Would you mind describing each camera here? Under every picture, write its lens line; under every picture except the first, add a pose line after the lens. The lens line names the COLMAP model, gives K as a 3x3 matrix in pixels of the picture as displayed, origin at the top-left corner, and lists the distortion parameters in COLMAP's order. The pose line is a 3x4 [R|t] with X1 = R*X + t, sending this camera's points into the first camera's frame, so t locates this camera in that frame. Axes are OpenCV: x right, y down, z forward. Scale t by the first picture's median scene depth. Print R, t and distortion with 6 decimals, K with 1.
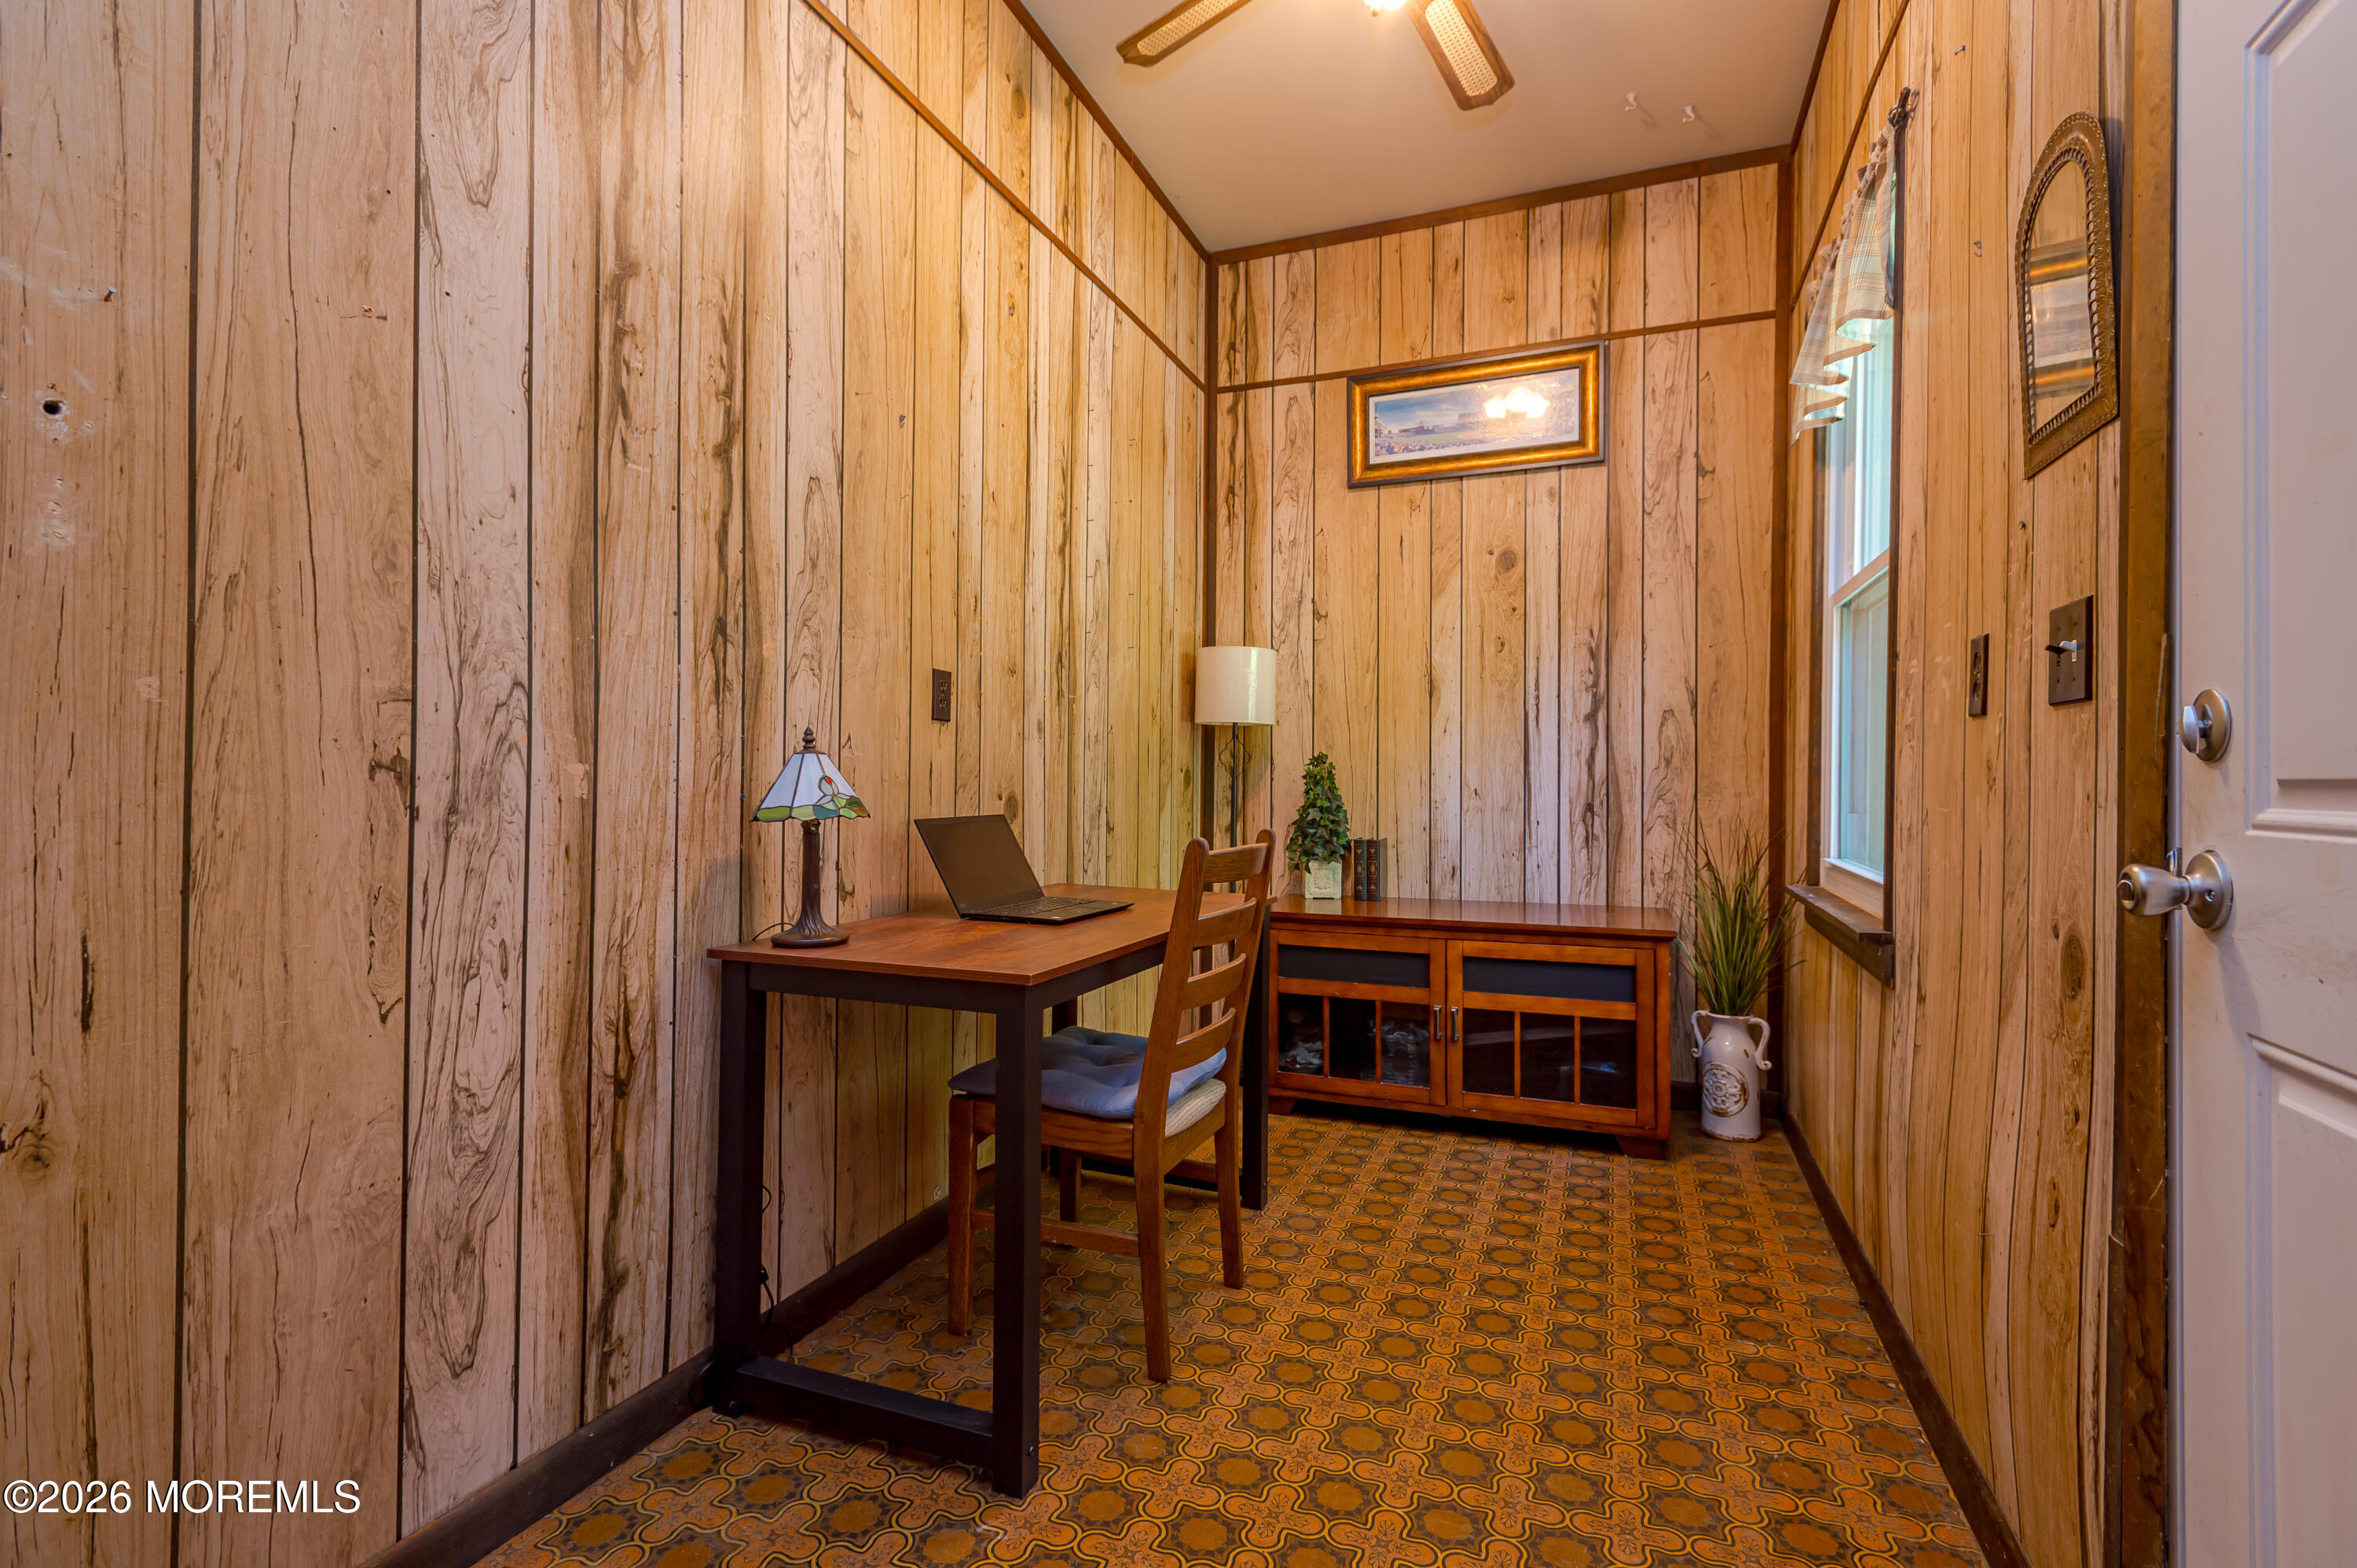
lens RADIAL K [[1092.8, 0, 1177.4], [0, 1092.8, 782.9], [0, 0, 1]] dist [0.016926, -0.001424]
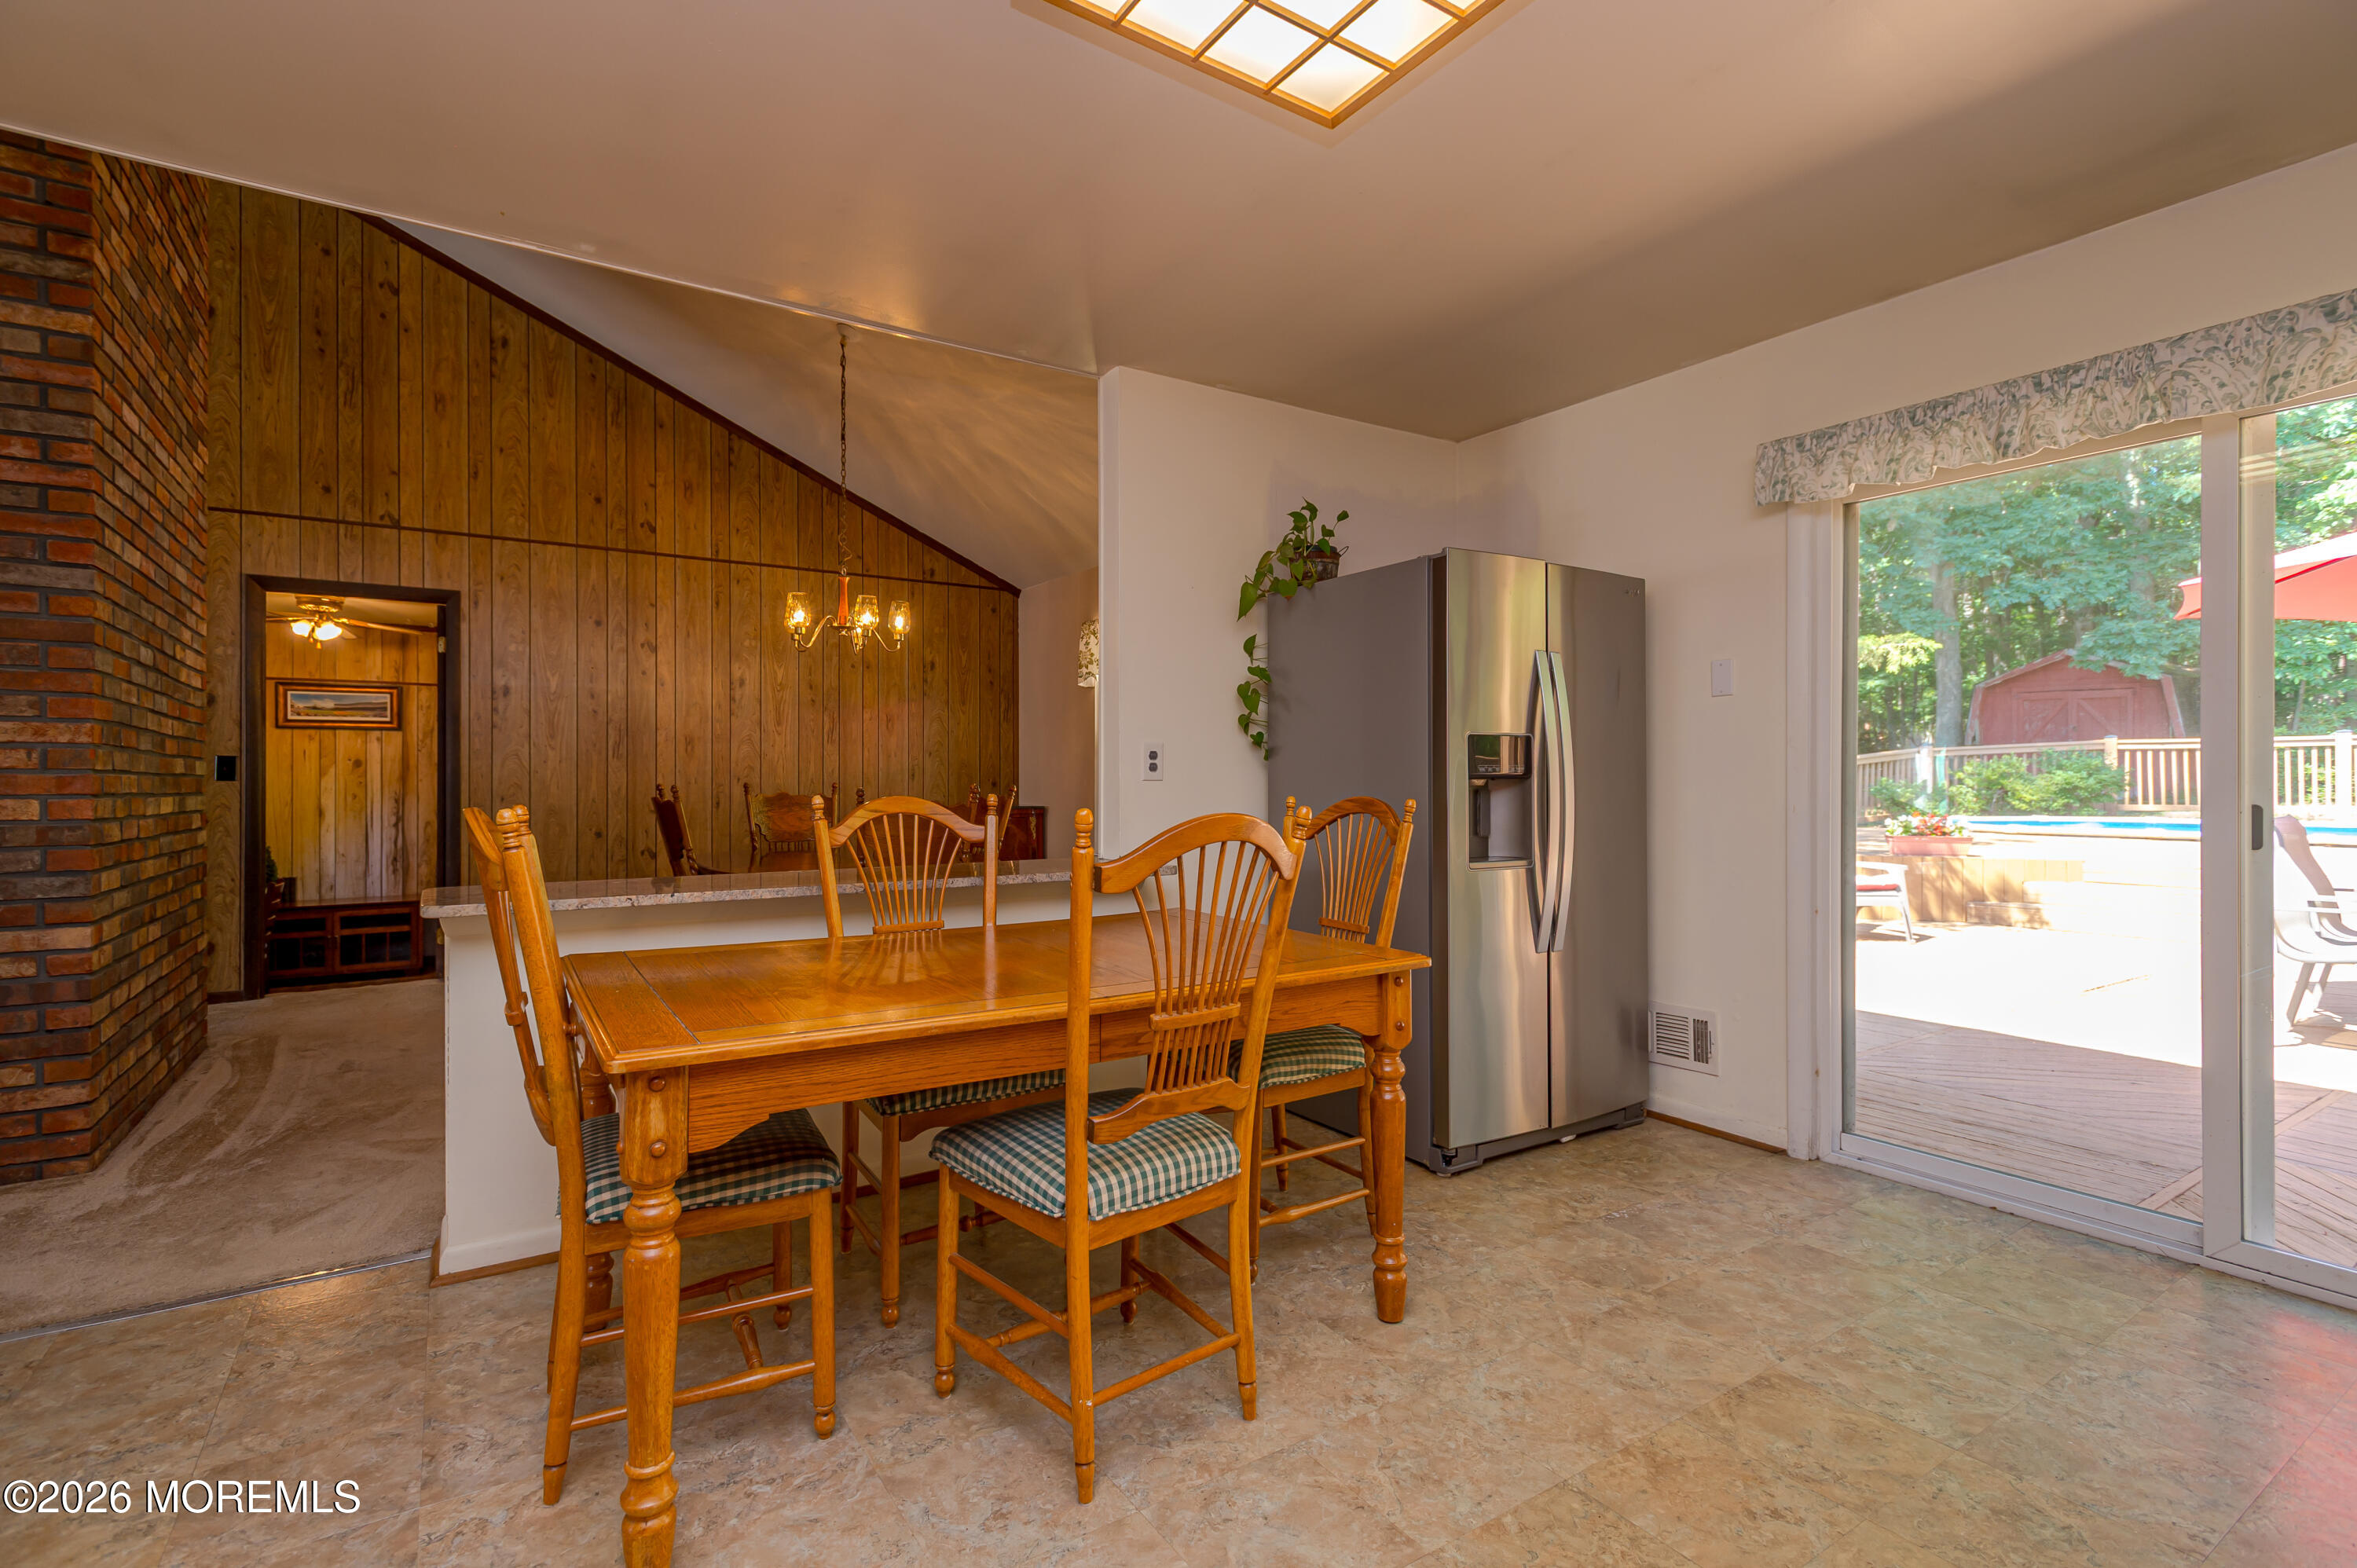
lens RADIAL K [[1092.8, 0, 1174.8], [0, 1092.8, 766.9], [0, 0, 1]] dist [0.016926, -0.001424]
pose [[0.582373, -0.000337, 0.812922, -0.700535], [0.001048, 0.999999, -0.000336, -0.198049], [-0.812921, 0.001047, 0.582373, -2.110443]]
